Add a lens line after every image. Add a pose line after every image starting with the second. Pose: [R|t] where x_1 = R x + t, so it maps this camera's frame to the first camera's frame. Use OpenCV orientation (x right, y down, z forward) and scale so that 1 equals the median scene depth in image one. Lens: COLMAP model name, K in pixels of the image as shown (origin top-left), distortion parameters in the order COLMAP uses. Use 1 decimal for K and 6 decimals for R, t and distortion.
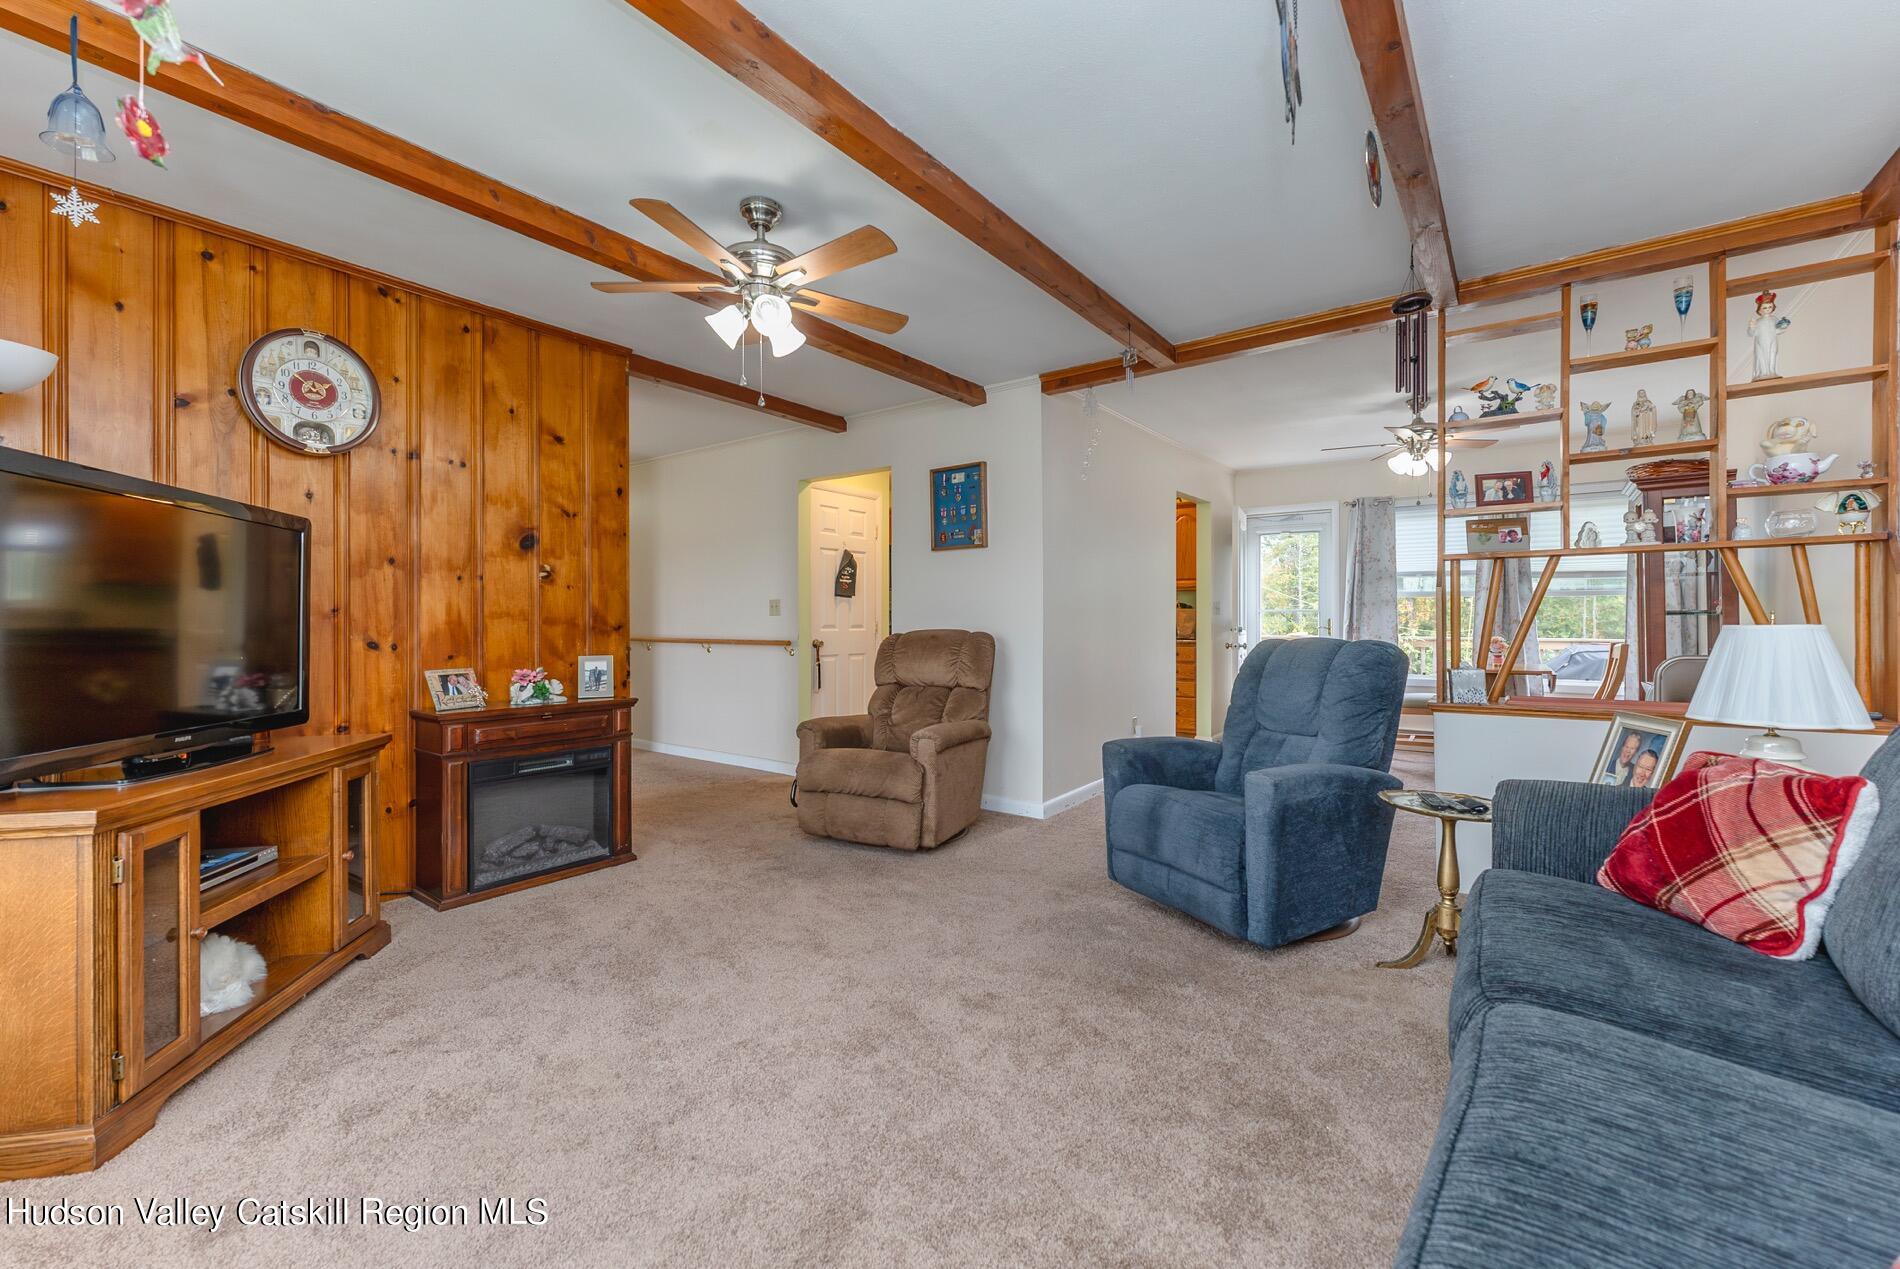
lens RADIAL K [[783.2, 0, 960.1], [0, 783.2, 610.8], [0, 0, 1]] dist [-0.000100, -0.000050]
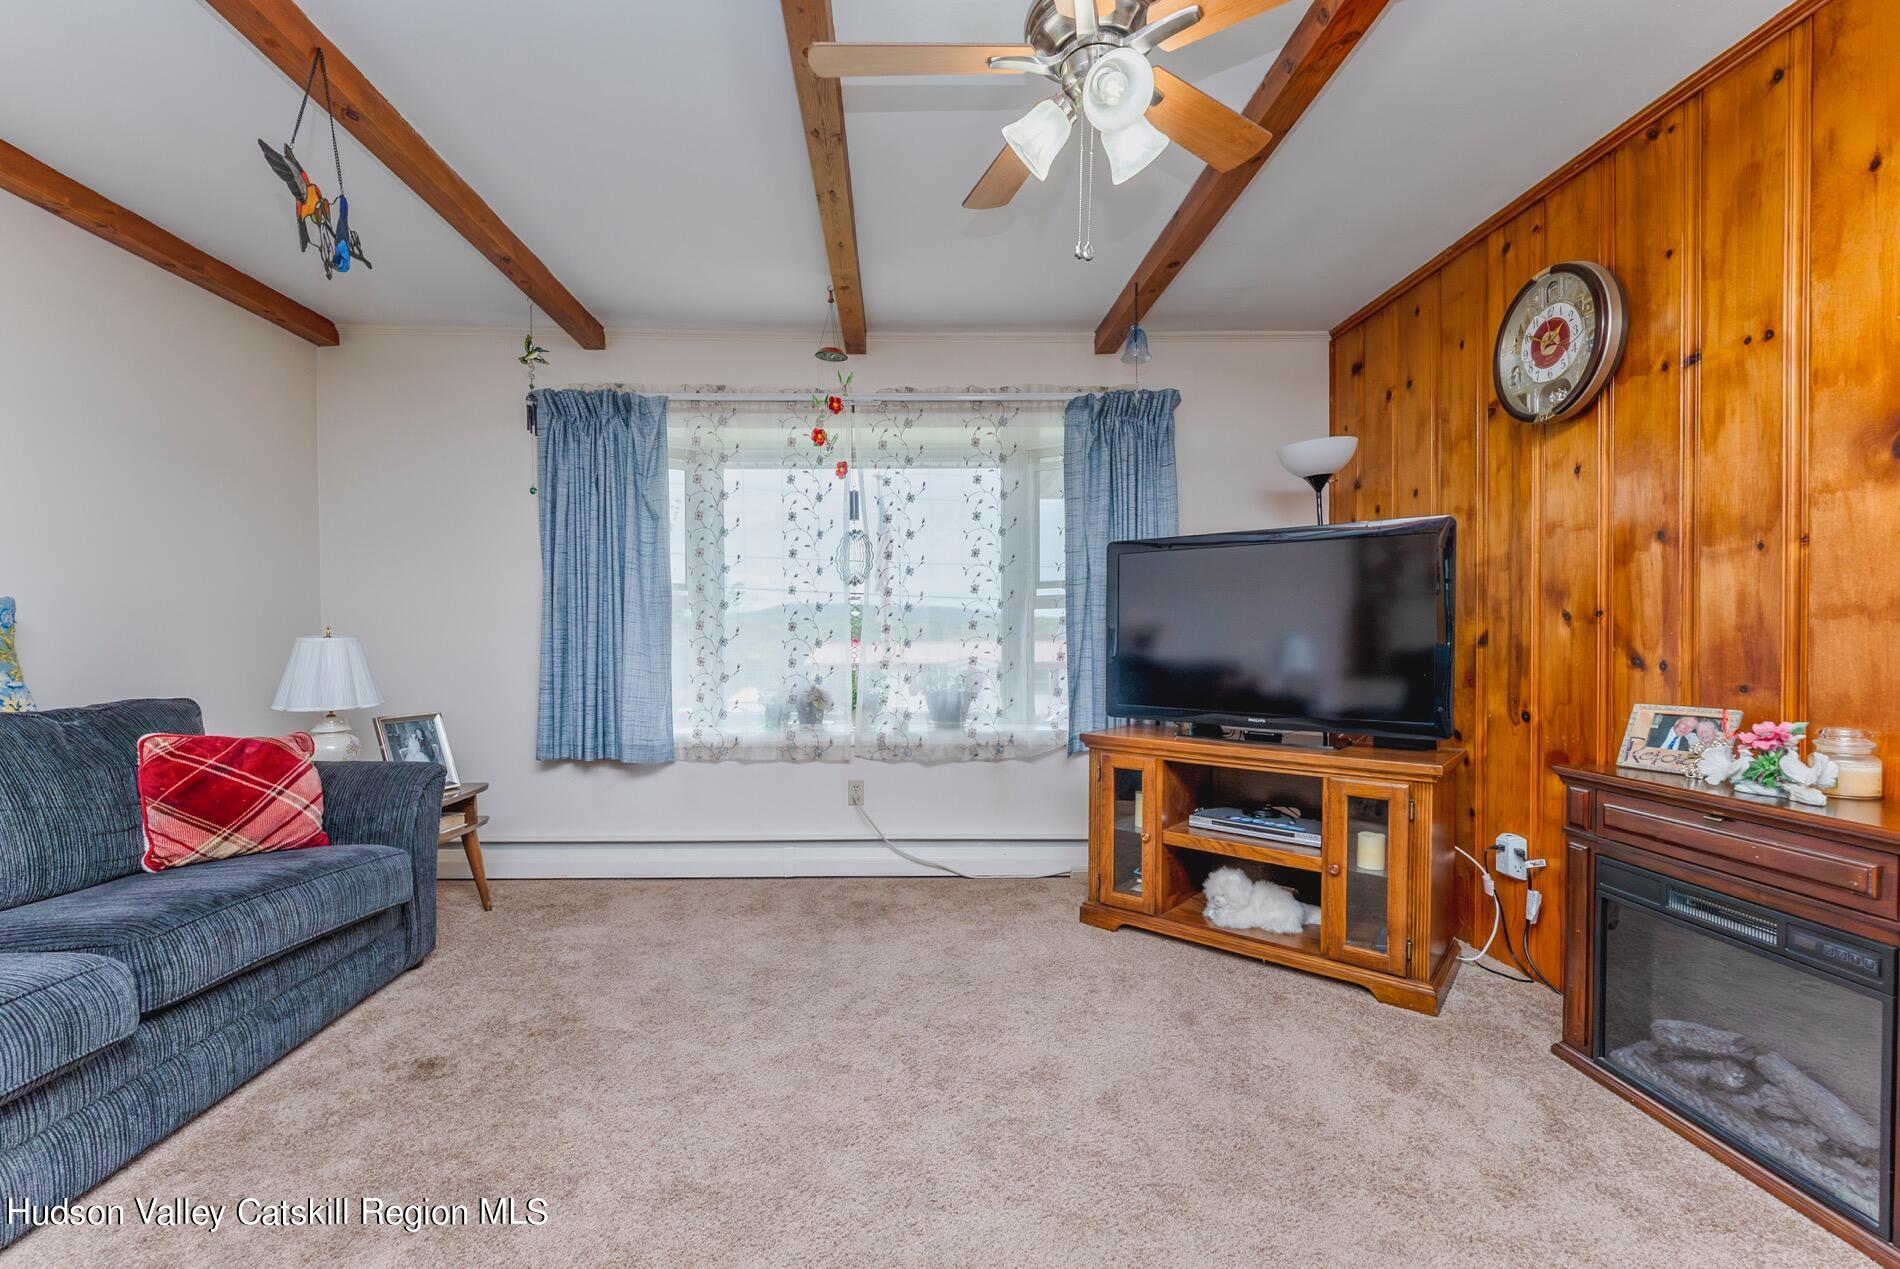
lens RADIAL K [[808.4, 0, 926.6], [0, 808.4, 643.4], [0, 0, 1]] dist [0.001186, 0.000296]
pose [[-0.789741, 0.003722, -0.613429, 0.171101], [0.009719, 0.999932, -0.006446, 0.024783], [0.613363, -0.011053, -0.789723, 1.101533]]
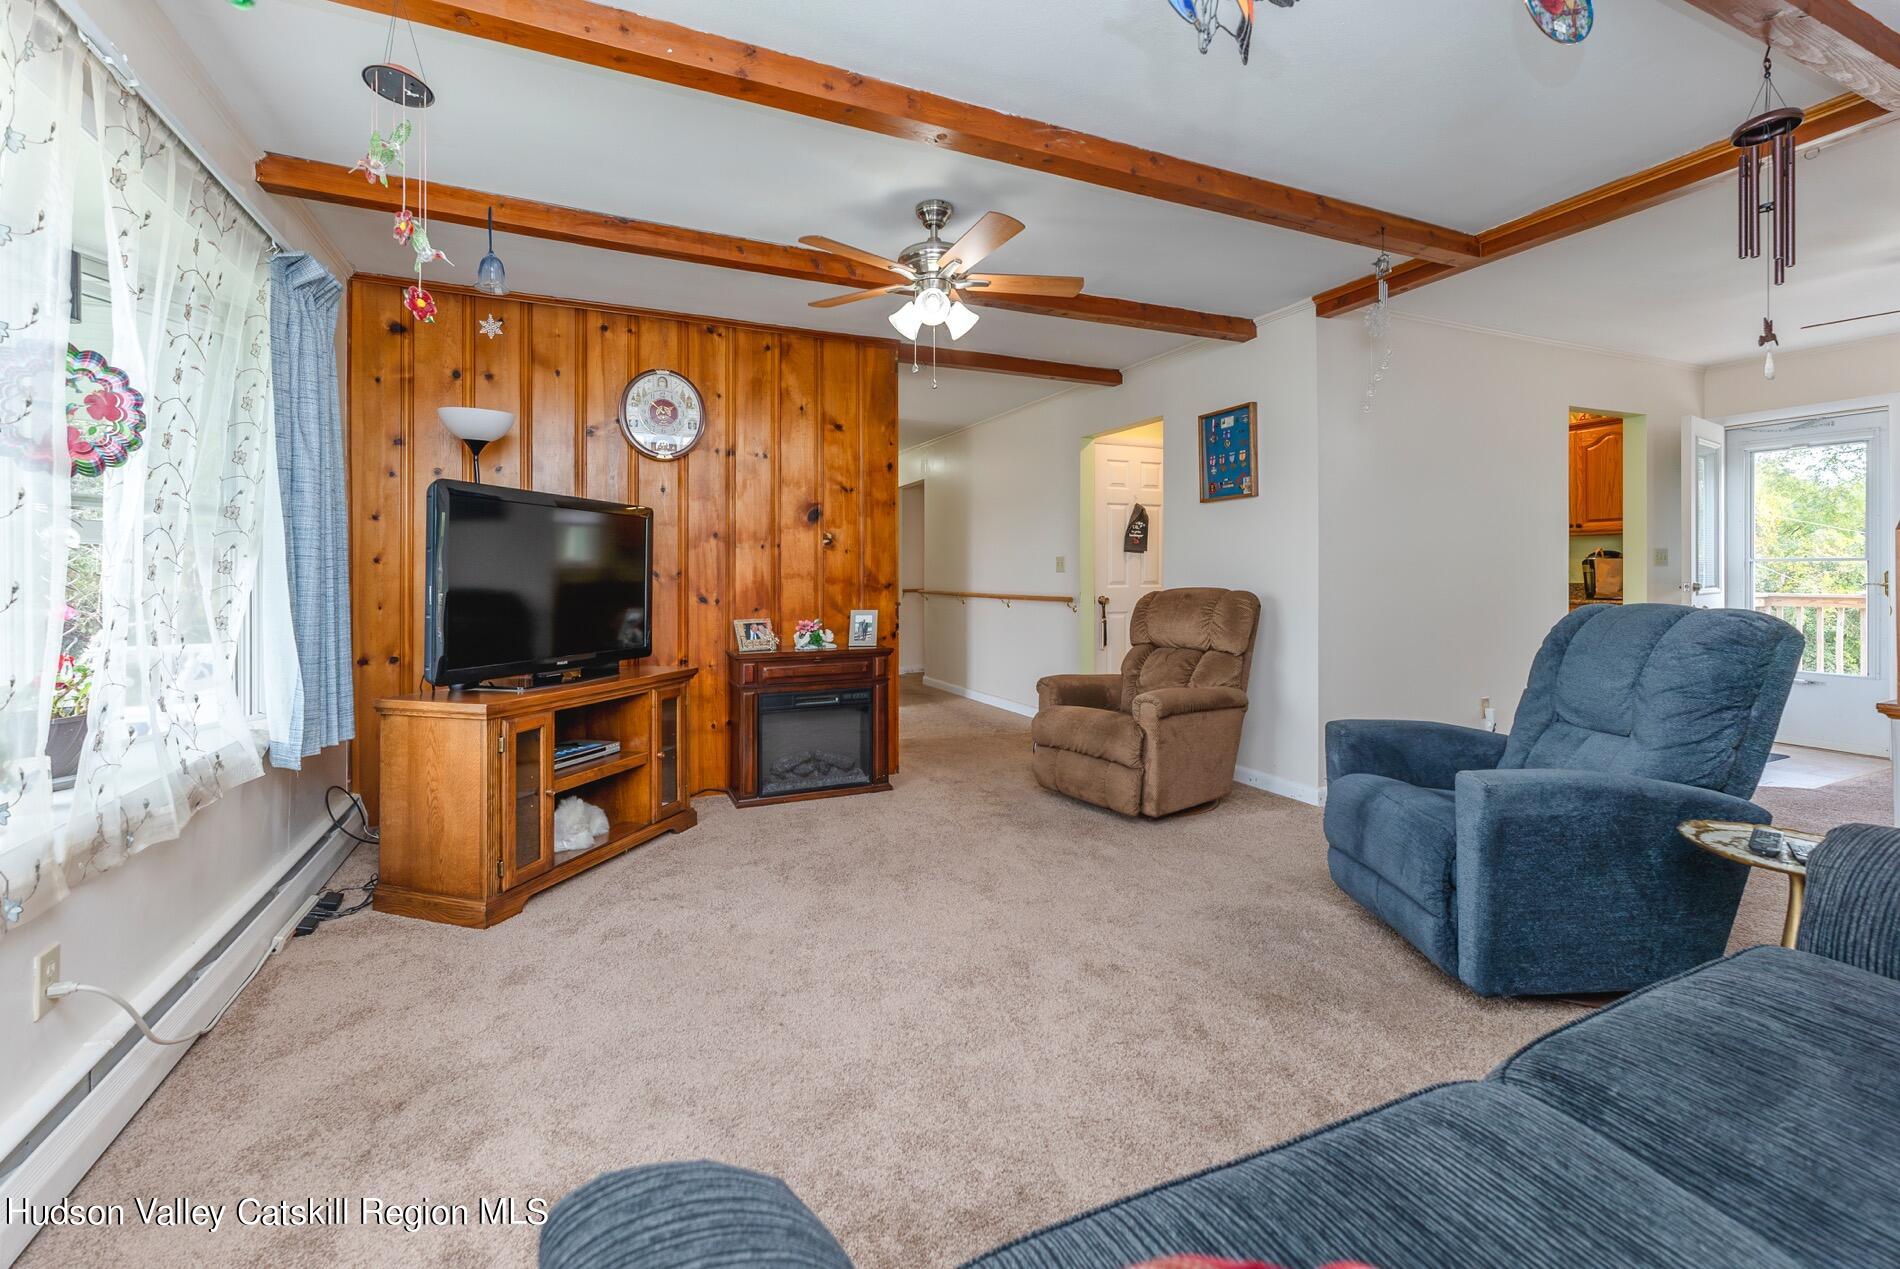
lens RADIAL K [[816.5, 0, 944.4], [0, 816.5, 556.7], [0, 0, 1]] dist [-0.000302, 0.000083]
pose [[0.869366, -0.014171, -0.493966, 0.264736], [0.011285, 0.999897, -0.008824, -0.010941], [0.494040, 0.002097, 0.869437, 0.004693]]
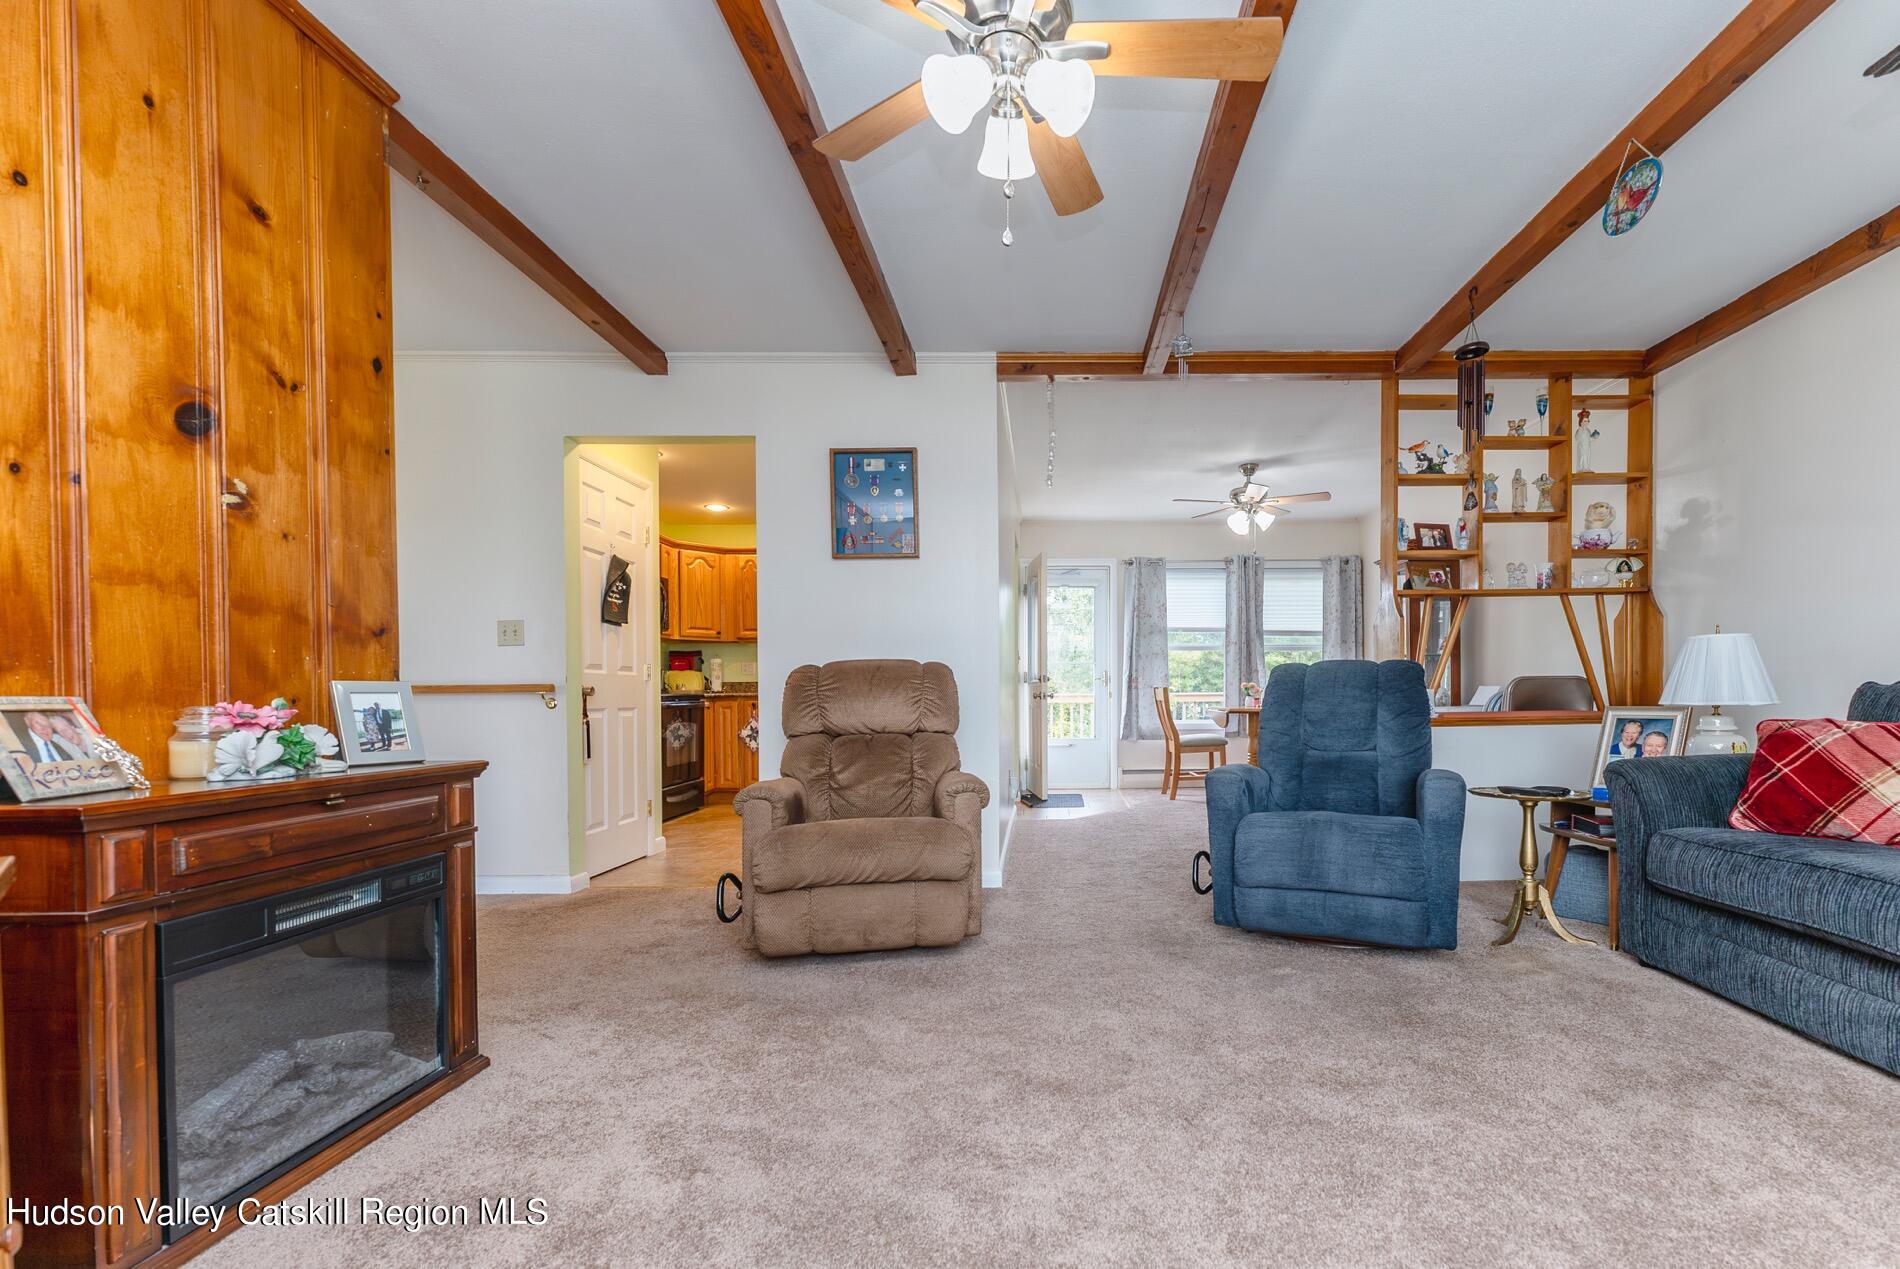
lens RADIAL K [[805.4, 0, 1070.1], [0, 805.4, 697.8], [0, 0, 1]] dist [0.000564, 0.000154]
pose [[0.790198, -0.008807, 0.612788, -0.477337], [0.001883, 0.999927, 0.011943, 0.069907], [-0.612849, -0.008284, 0.790157, 0.364604]]
